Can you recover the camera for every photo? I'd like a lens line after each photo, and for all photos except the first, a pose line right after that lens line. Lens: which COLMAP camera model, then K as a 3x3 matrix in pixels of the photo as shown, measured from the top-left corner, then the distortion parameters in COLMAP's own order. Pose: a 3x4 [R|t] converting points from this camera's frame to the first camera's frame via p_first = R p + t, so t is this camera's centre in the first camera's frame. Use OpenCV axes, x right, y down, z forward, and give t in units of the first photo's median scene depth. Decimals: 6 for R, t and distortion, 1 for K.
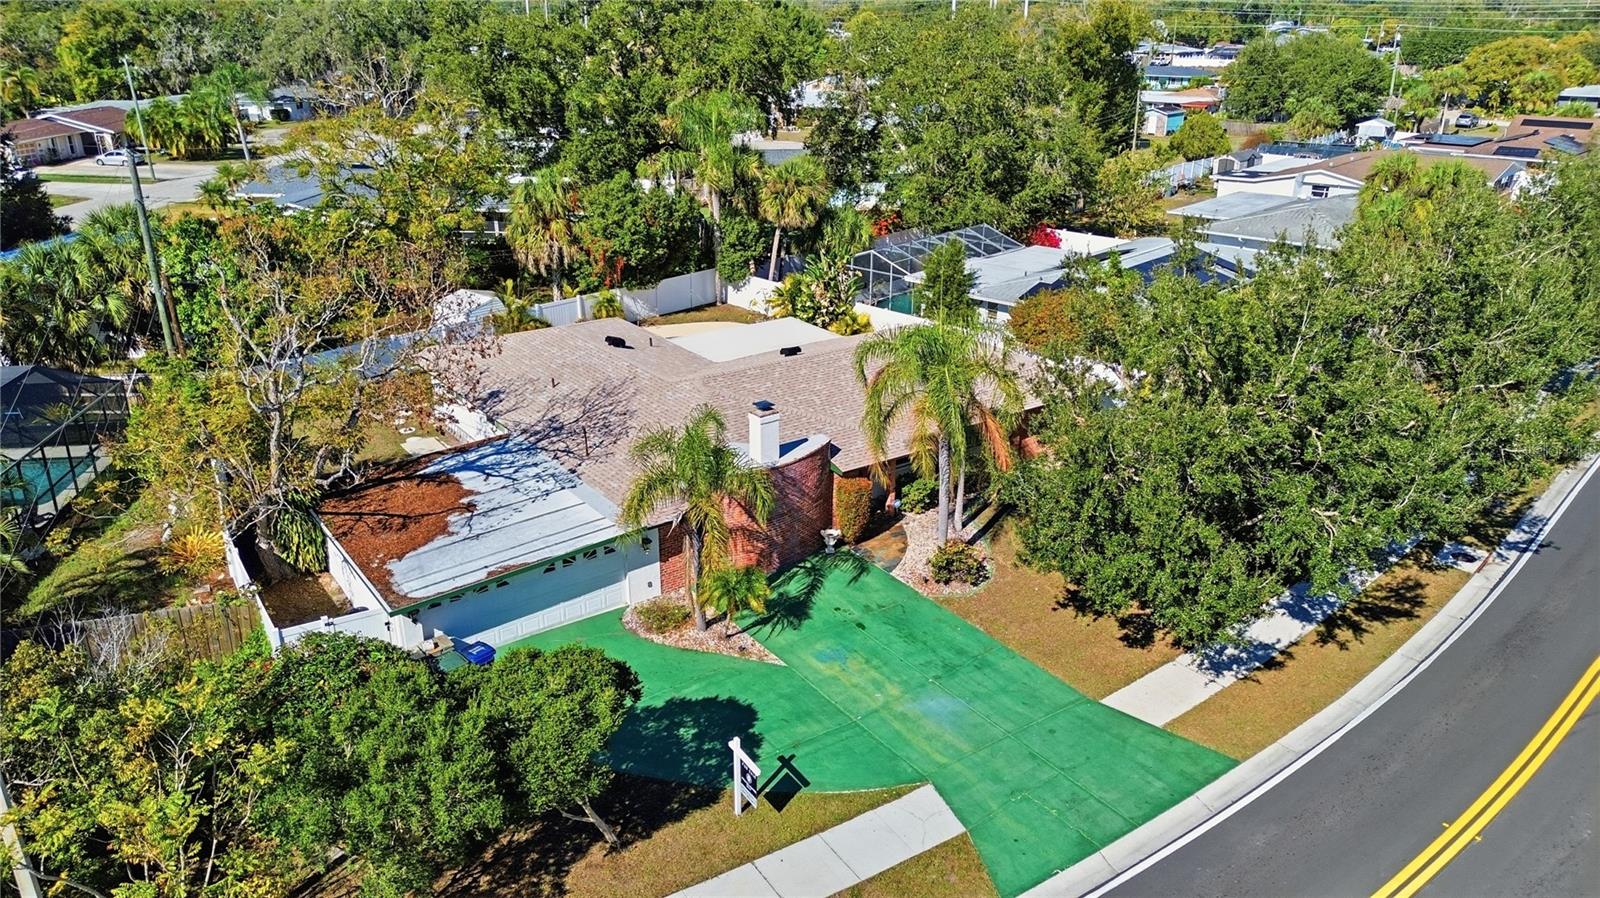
lens RADIAL K [[1127.7, 0, 797.4], [0, 1127.7, 455.4], [0, 0, 1]] dist [0.052067, -0.045239]
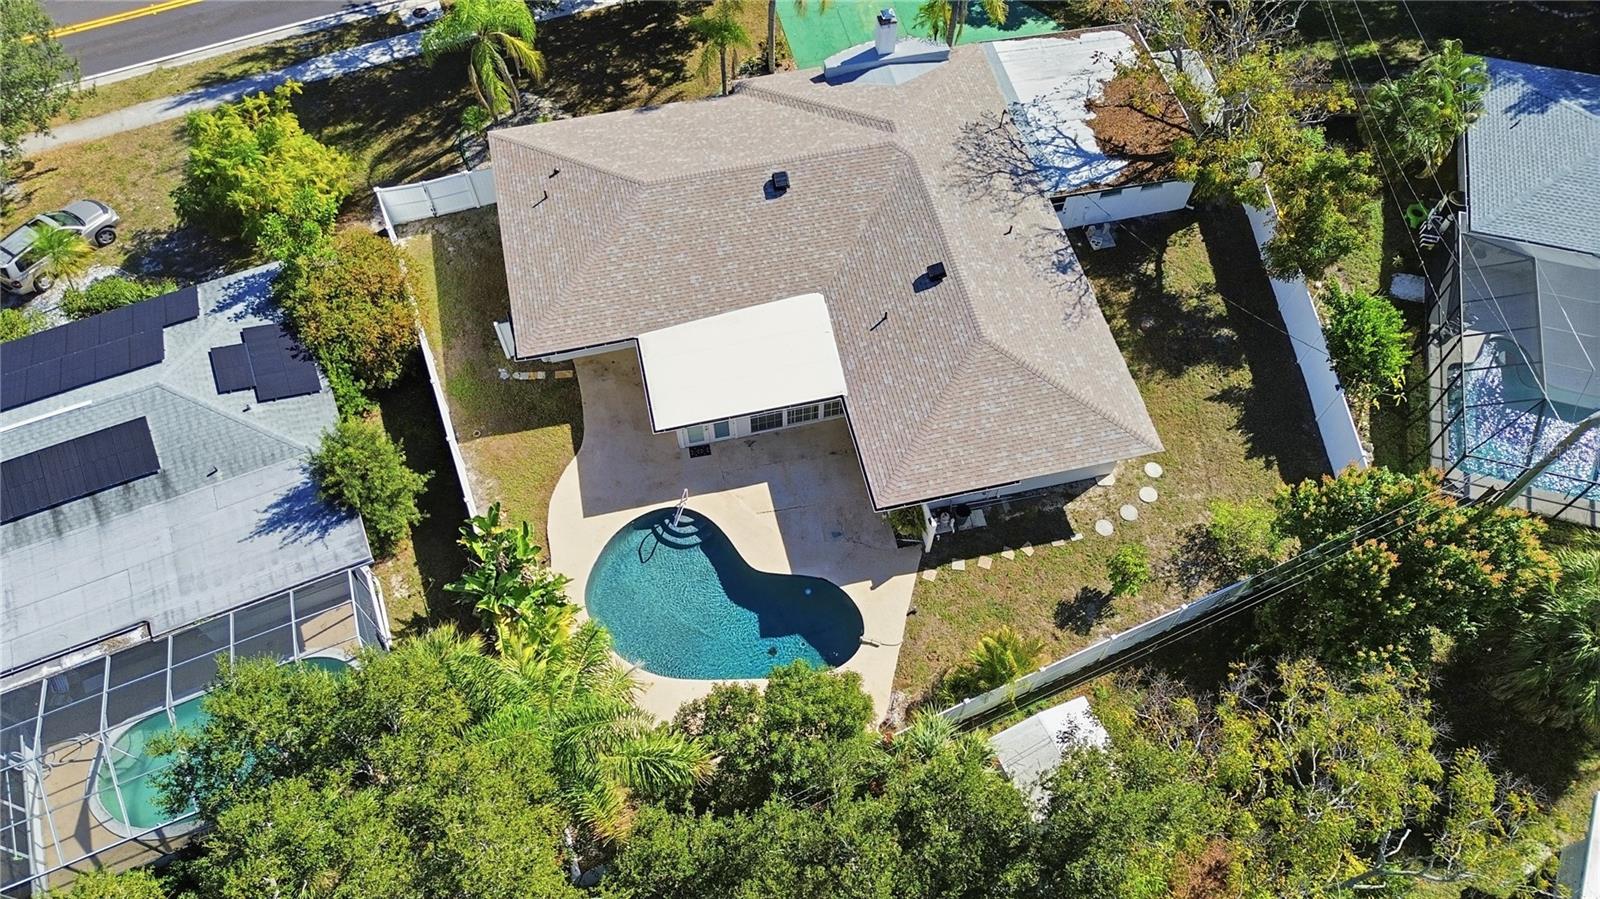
lens RADIAL K [[1127.7, 0, 795.2], [0, 1127.7, 462.1], [0, 0, 1]] dist [0.052067, -0.045239]
pose [[-0.918112, -0.344441, 0.196039, -0.344574], [0.142379, 0.174969, 0.974225, -1.173148], [-0.369864, 0.922359, -0.111600, 1.529287]]
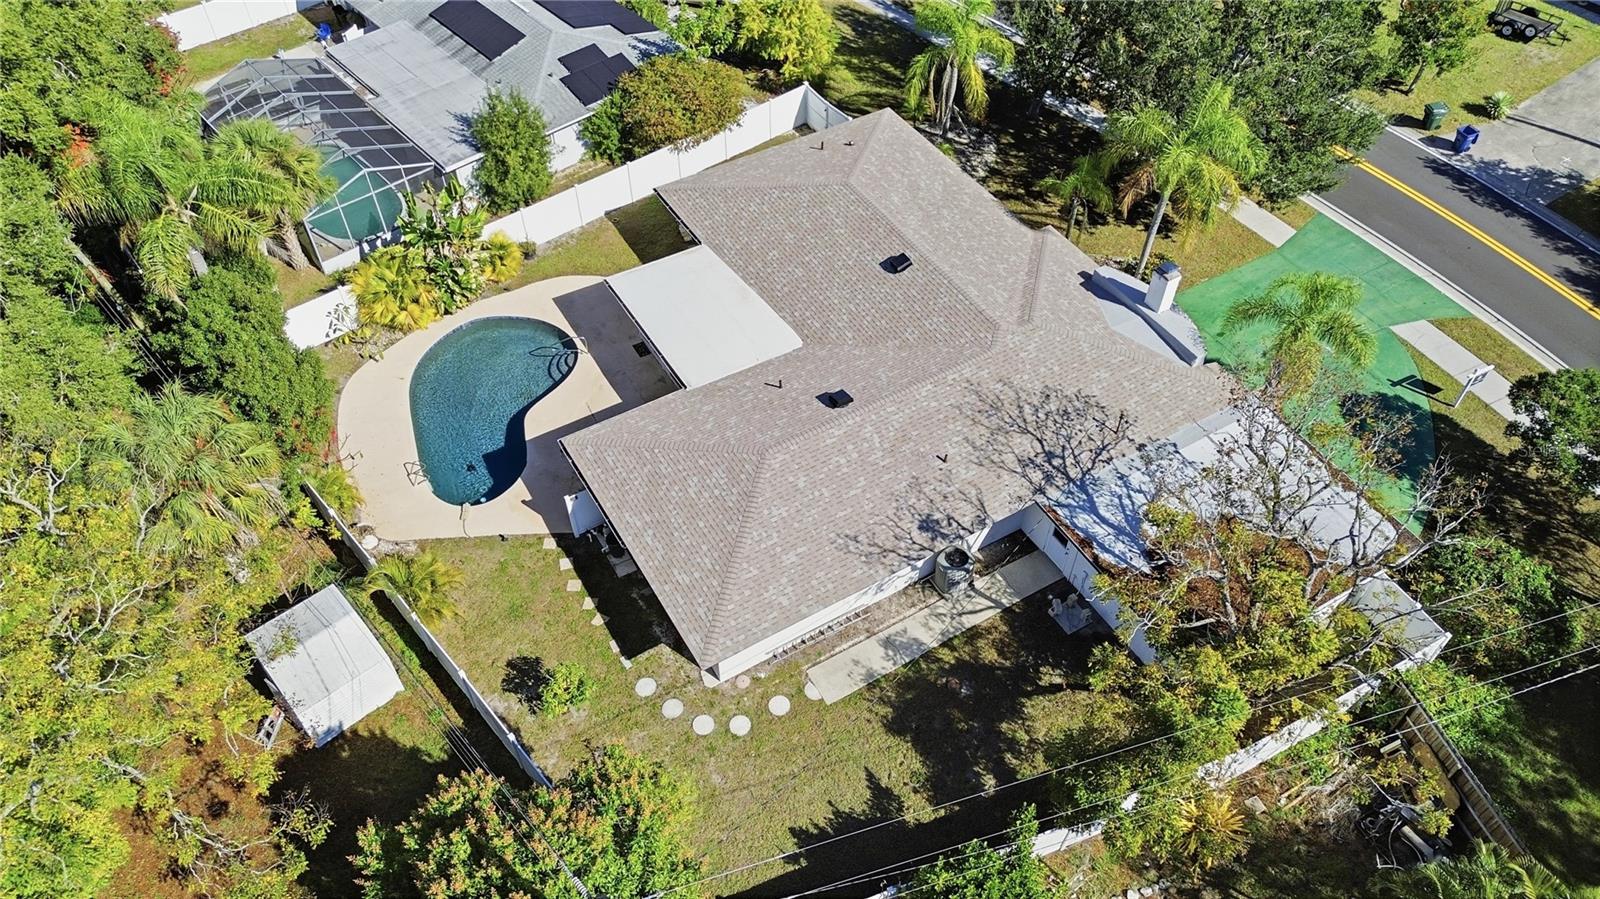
lens RADIAL K [[1127.7, 0, 797.3], [0, 1127.7, 453.5], [0, 0, 1]] dist [0.052067, -0.045239]
pose [[0.095673, -0.751148, 0.653164, -0.872321], [0.370609, 0.635879, 0.676984, -0.766895], [-0.923848, 0.177300, 0.339218, 0.896829]]
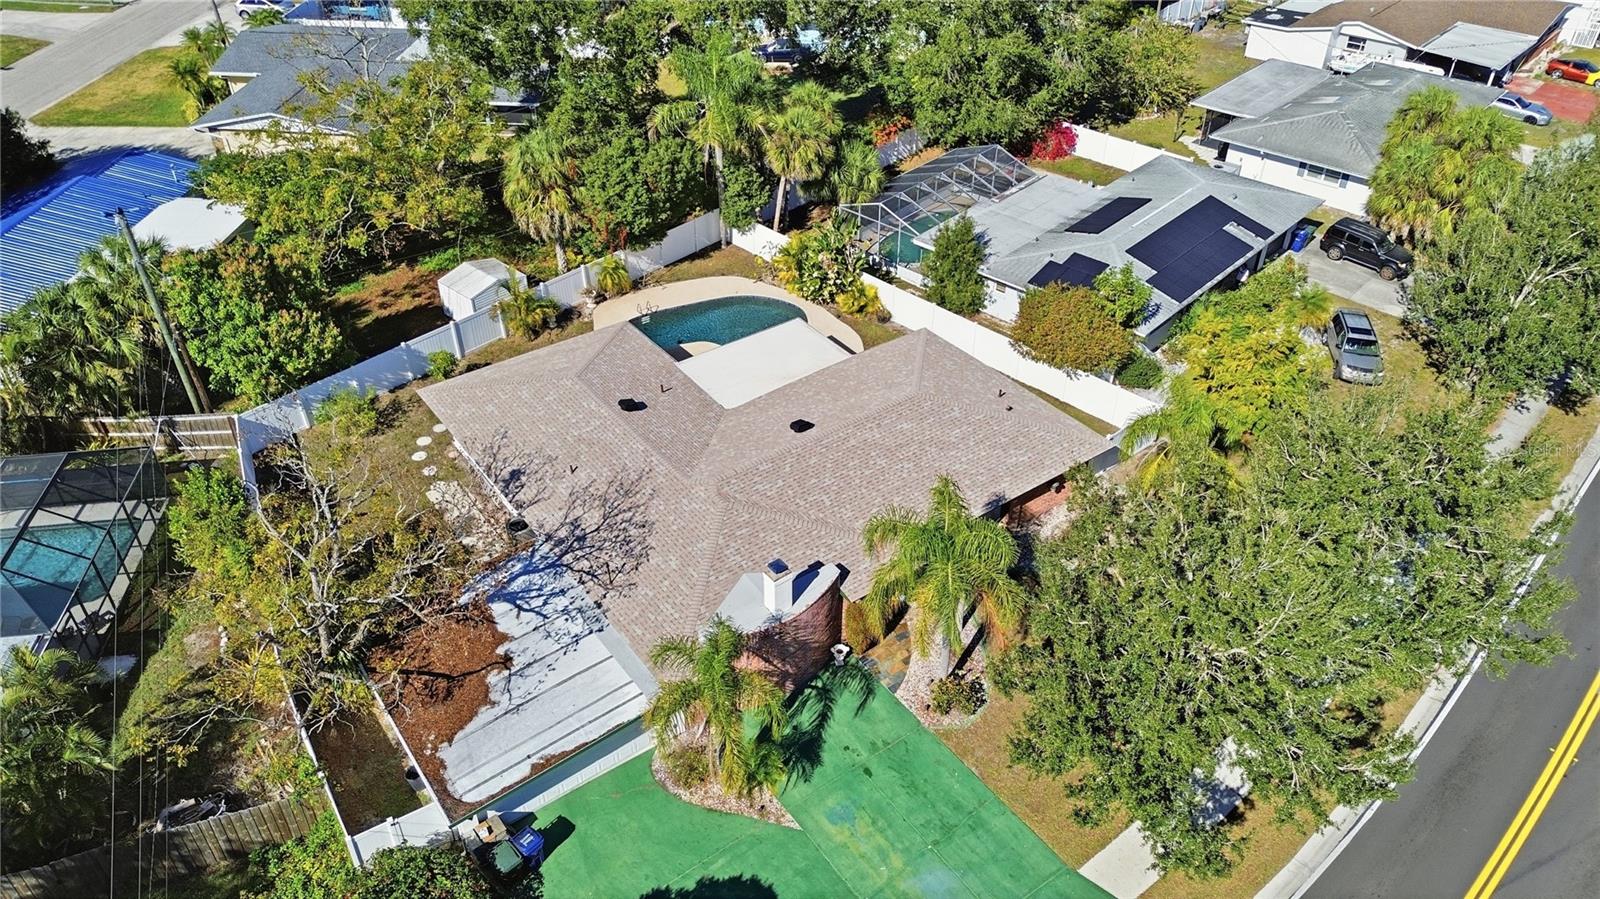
lens RADIAL K [[1127.7, 0, 798.9], [0, 1127.7, 448.7], [0, 0, 1]] dist [0.052067, -0.045239]
pose [[0.999985, -0.005365, -0.000816, -0.007687], [0.005395, 0.966670, 0.255970, -0.382392], [-0.000585, -0.255971, 0.966684, 0.005739]]
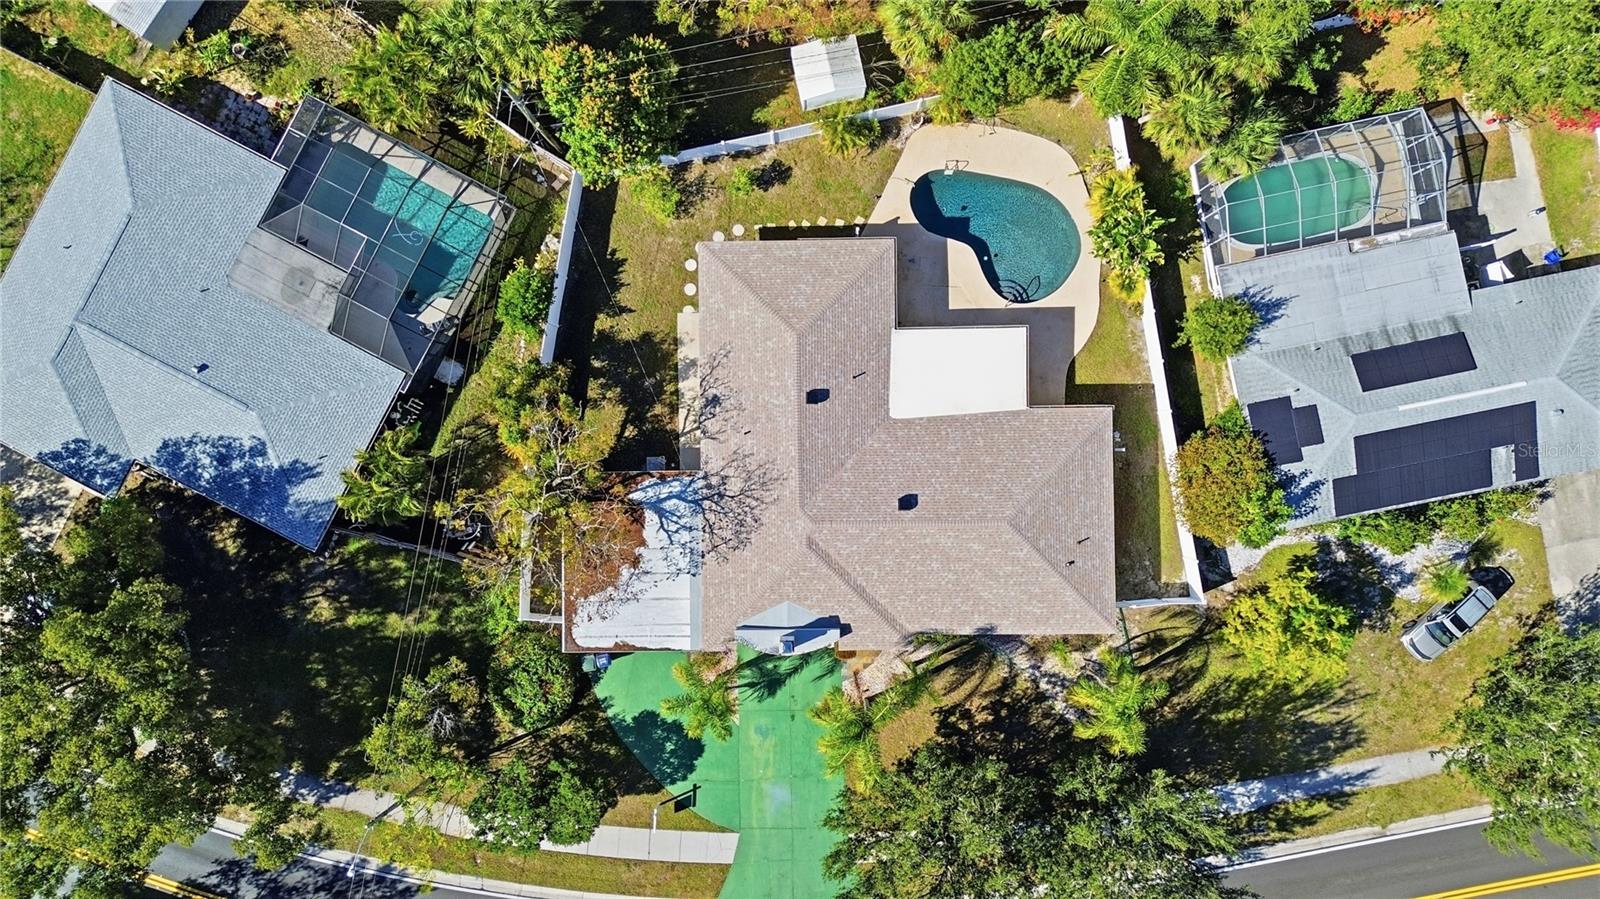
lens RADIAL K [[1127.7, 0, 803.7], [0, 1127.7, 450.3], [0, 0, 1]] dist [0.052067, -0.045239]
pose [[0.814204, 0.580245, -0.019711, -0.130368], [-0.202799, 0.316053, 0.926814, -1.504313], [0.544009, -0.750617, 0.375004, 0.554696]]
